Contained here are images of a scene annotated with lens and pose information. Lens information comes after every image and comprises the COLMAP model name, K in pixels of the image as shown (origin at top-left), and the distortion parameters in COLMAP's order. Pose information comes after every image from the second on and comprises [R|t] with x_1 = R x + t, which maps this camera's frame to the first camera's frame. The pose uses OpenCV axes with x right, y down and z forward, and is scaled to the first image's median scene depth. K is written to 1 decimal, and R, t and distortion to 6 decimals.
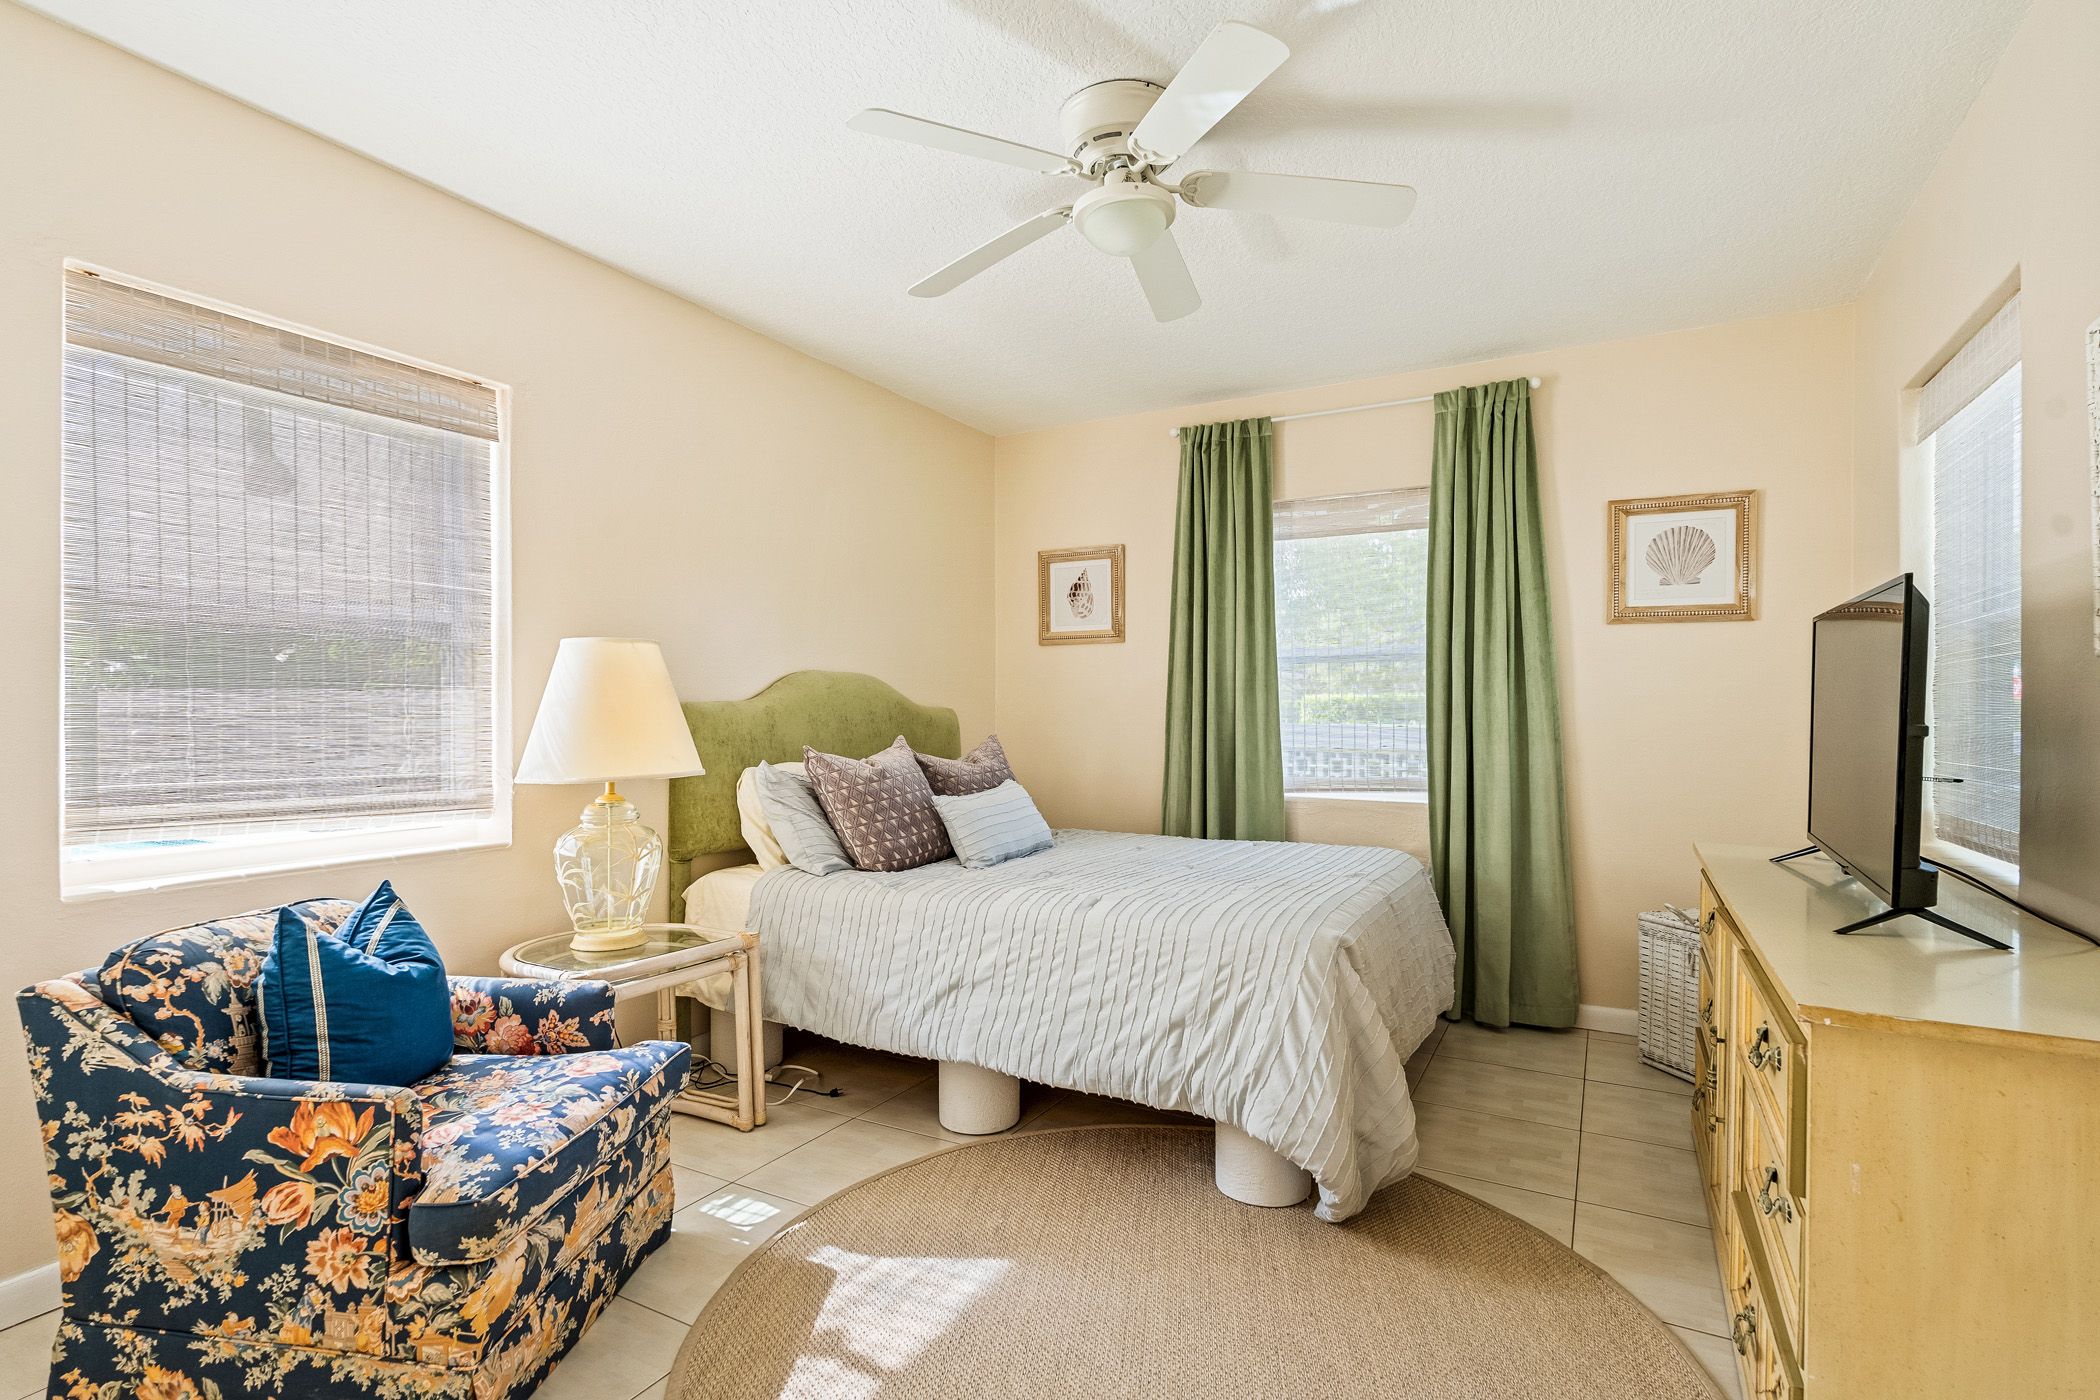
lens RADIAL K [[1018.5, 0, 1054.4], [0, 1018.5, 711.8], [0, 0, 1]] dist [-0.017633, -0.000347]
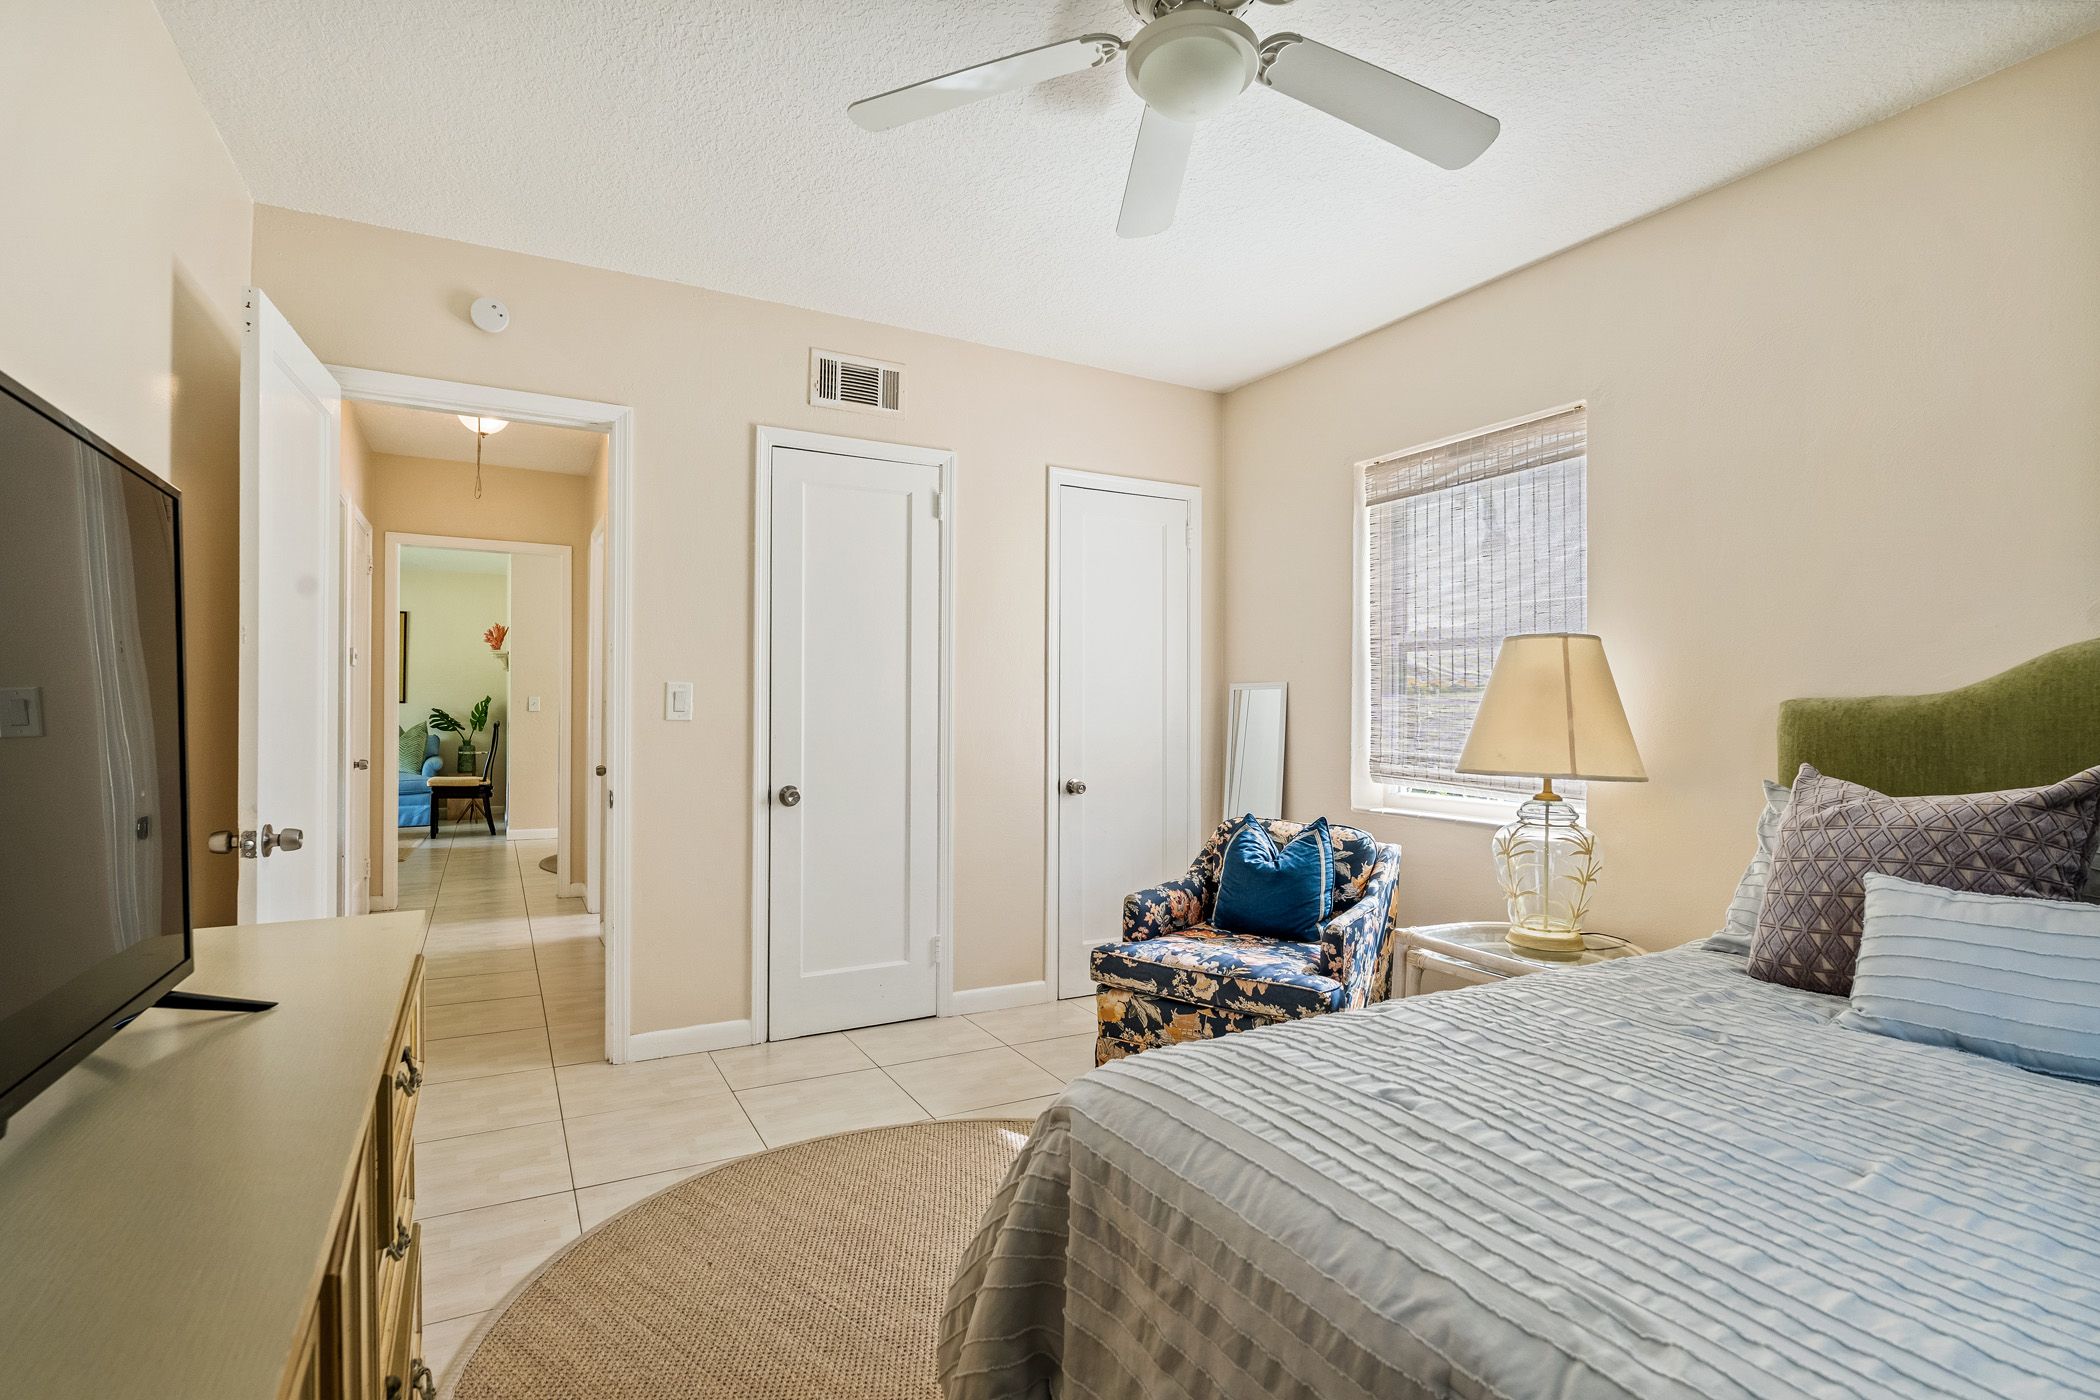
lens RADIAL K [[1018.5, 0, 1054.2], [0, 1018.5, 704.4], [0, 0, 1]] dist [-0.017633, -0.000347]
pose [[-0.545915, -0.009920, -0.837782, 0.800806], [-0.008461, 0.999944, -0.006327, 0.007459], [0.837798, 0.003634, -0.545969, 1.395281]]
